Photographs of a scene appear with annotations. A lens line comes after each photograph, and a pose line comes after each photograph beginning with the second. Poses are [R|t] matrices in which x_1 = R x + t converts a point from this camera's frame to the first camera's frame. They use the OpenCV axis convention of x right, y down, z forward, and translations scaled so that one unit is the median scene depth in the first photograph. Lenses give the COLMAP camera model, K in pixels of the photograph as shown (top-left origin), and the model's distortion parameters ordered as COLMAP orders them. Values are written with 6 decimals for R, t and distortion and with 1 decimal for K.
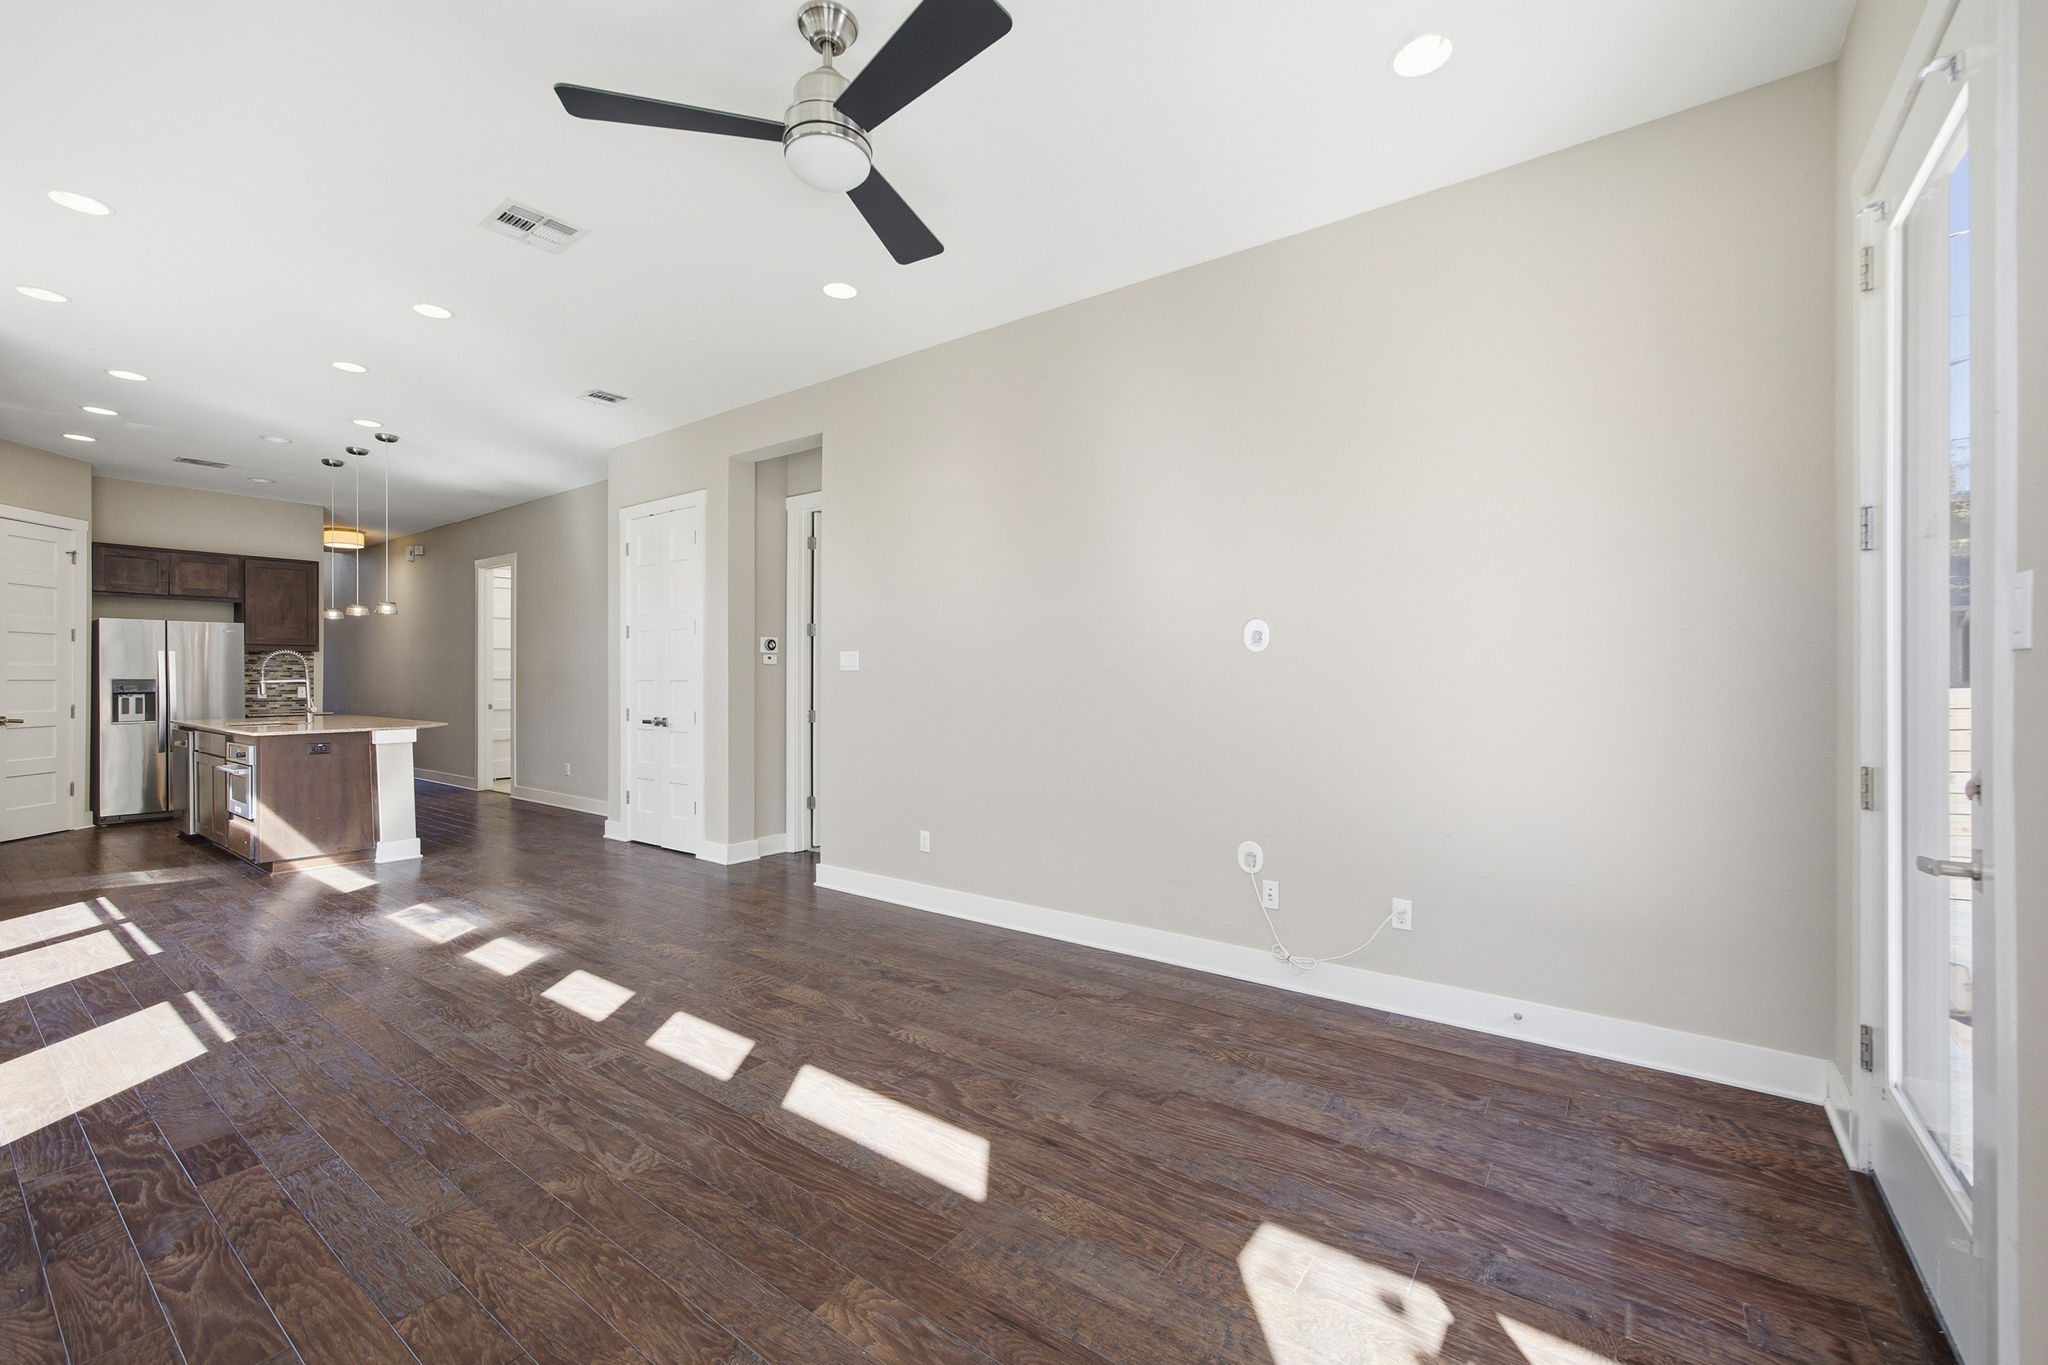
lens RADIAL K [[835.4, 0, 1029.5], [0, 835.4, 683.0], [0, 0, 1]] dist [-0.013244, 0.005658]
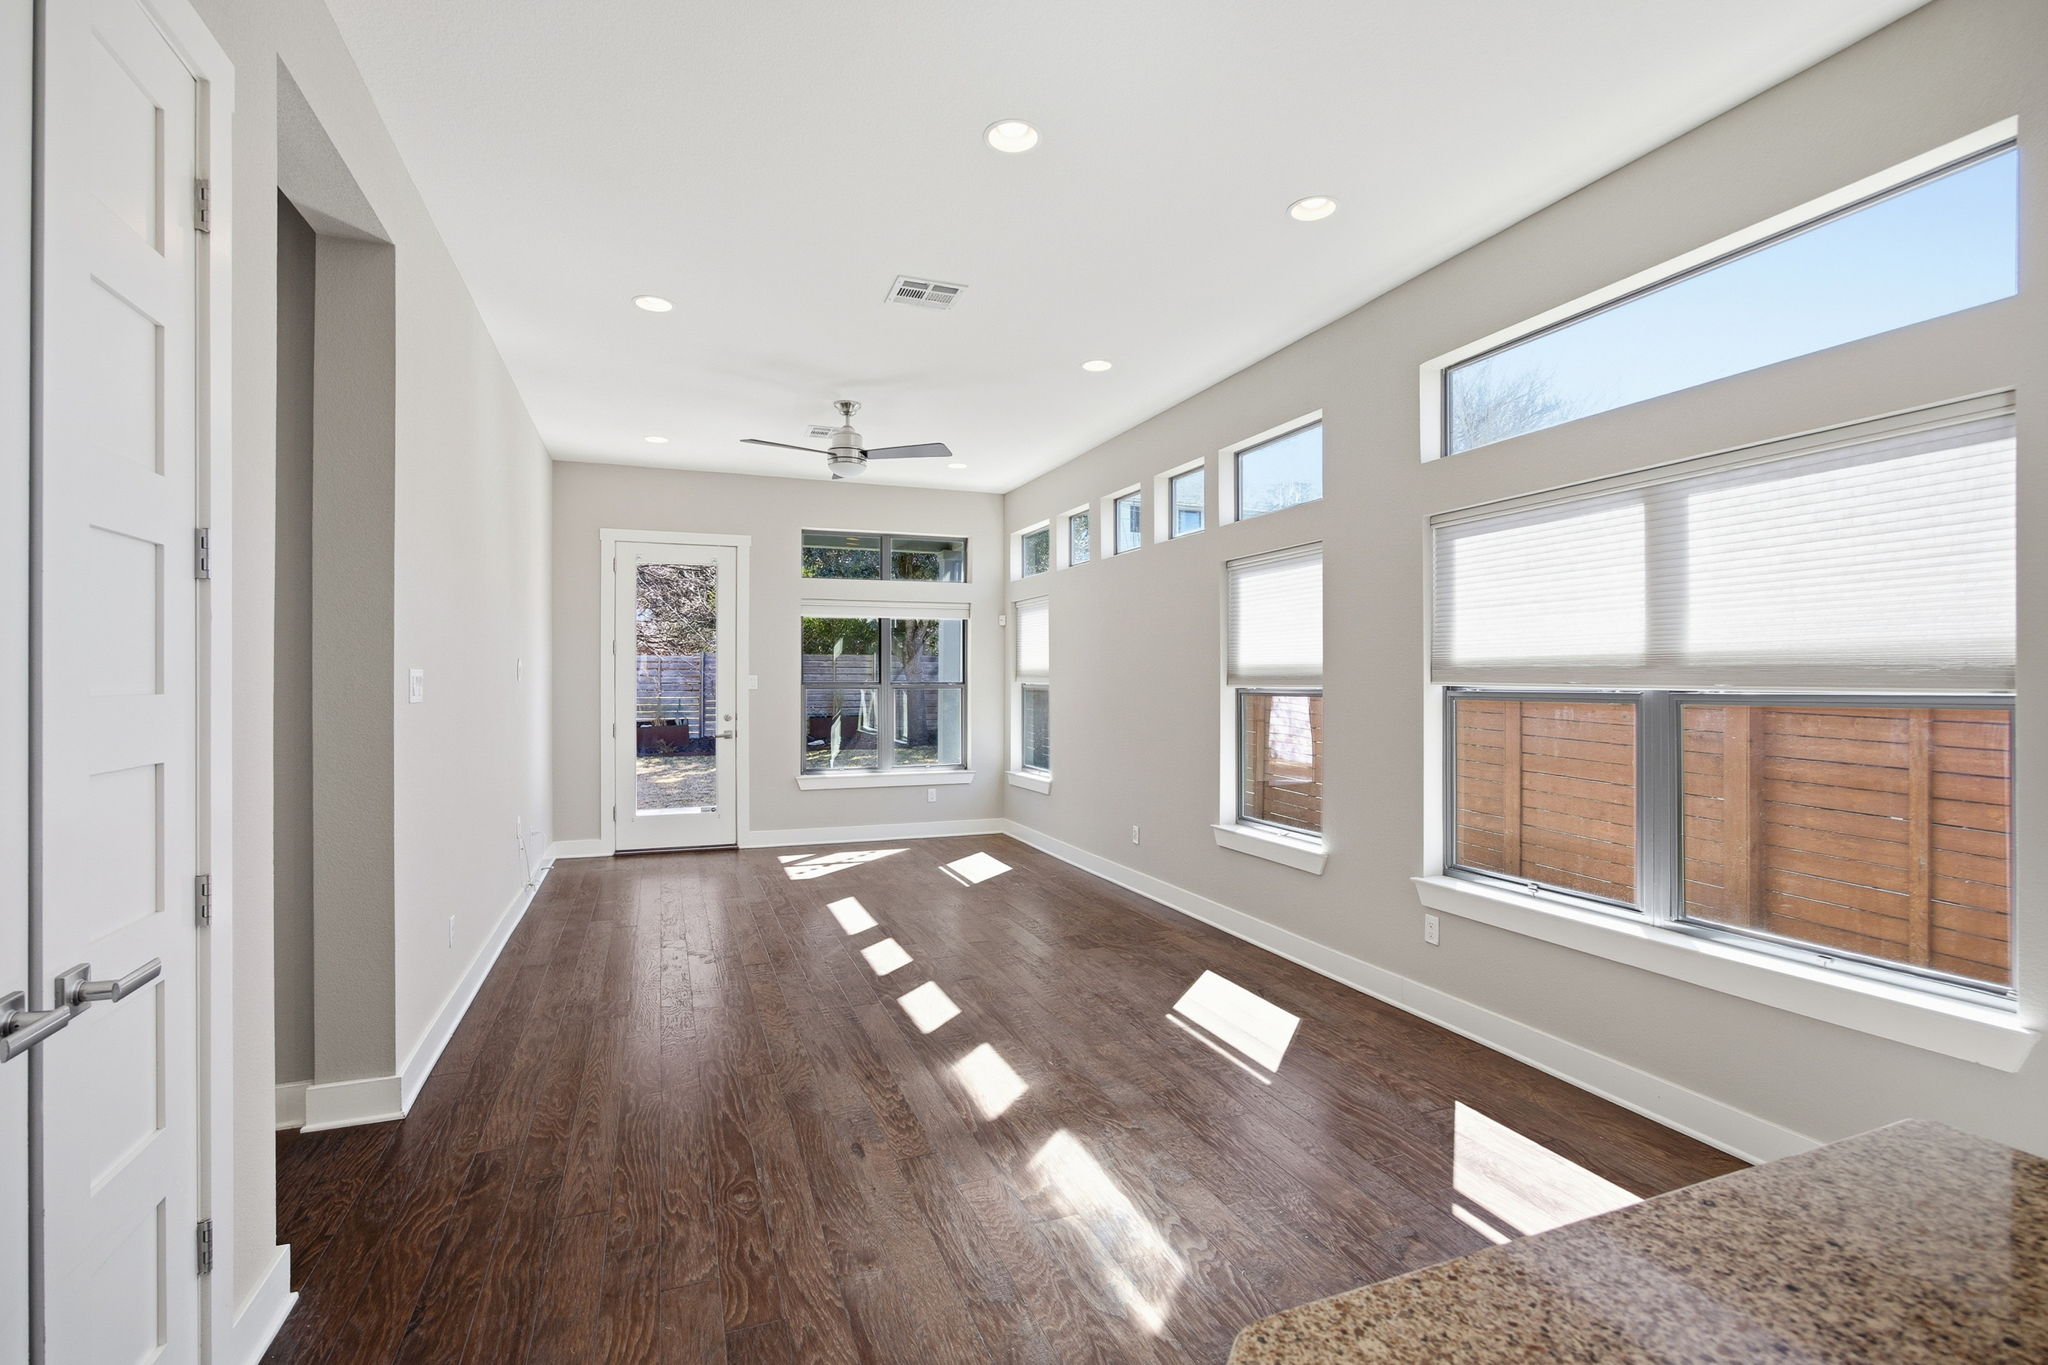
lens RADIAL K [[926.7, 0, 1020.5], [0, 926.7, 678.4], [0, 0, 1]] dist [-0.023088, 0.008143]
pose [[-0.840679, -0.002101, 0.541530, -0.767563], [0.000397, 0.999990, 0.004496, -0.029001], [-0.541534, 0.003994, -0.840669, 1.101703]]
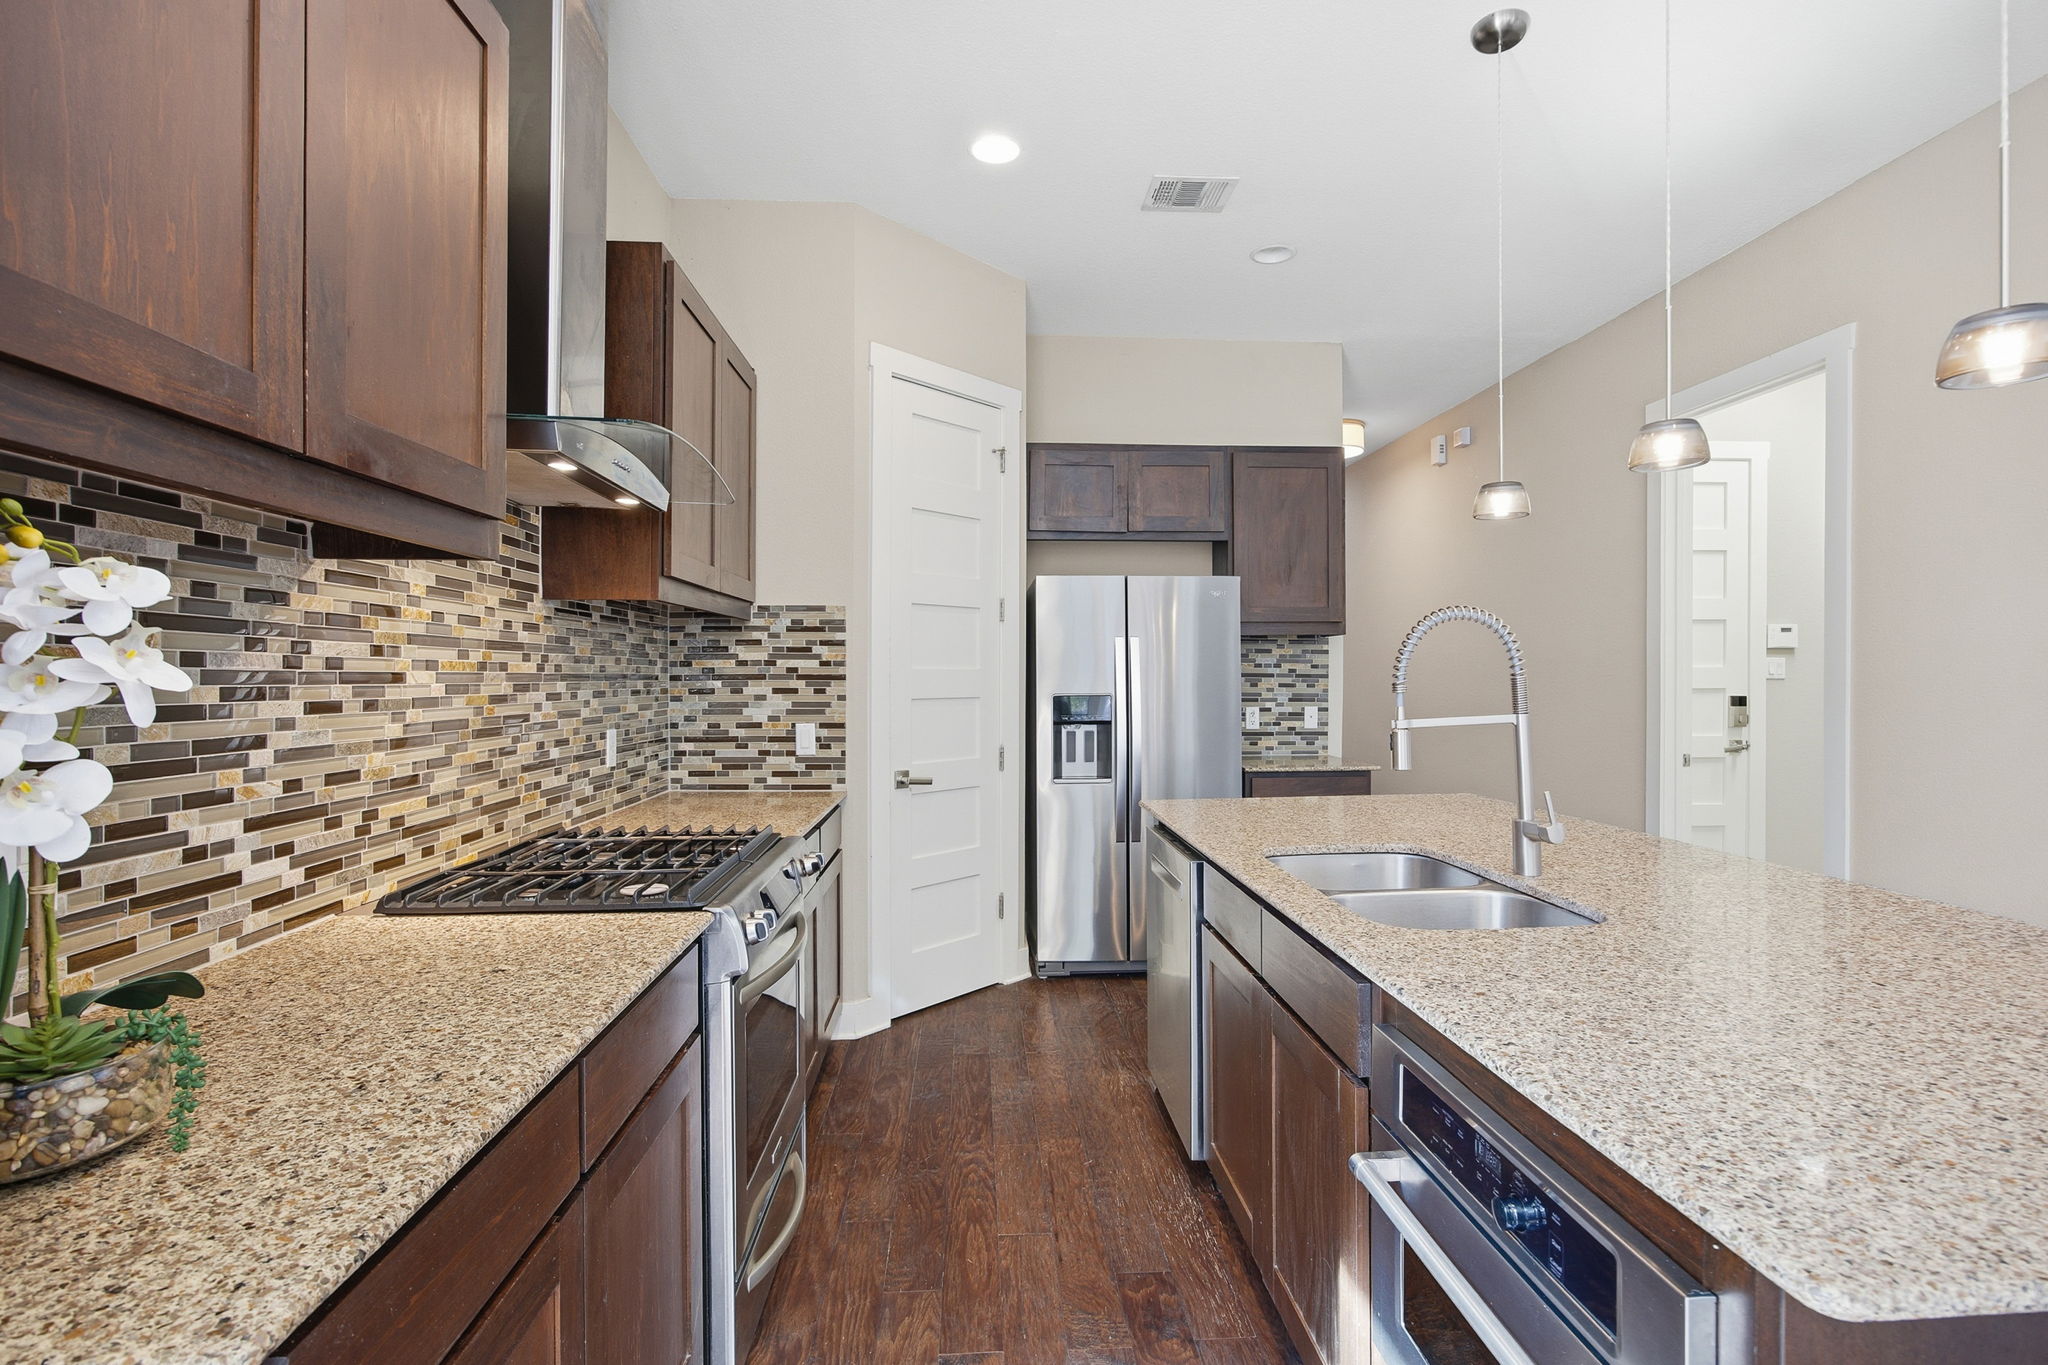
lens RADIAL K [[959.3, 0, 1018.9], [0, 959.3, 672.8], [0, 0, 1]] dist [-0.028773, 0.008923]
pose [[0.628728, -0.008433, -0.777579, -0.795451], [0.001707, 0.999954, -0.009465, -0.015447], [0.777623, 0.004624, 0.628714, 0.737792]]
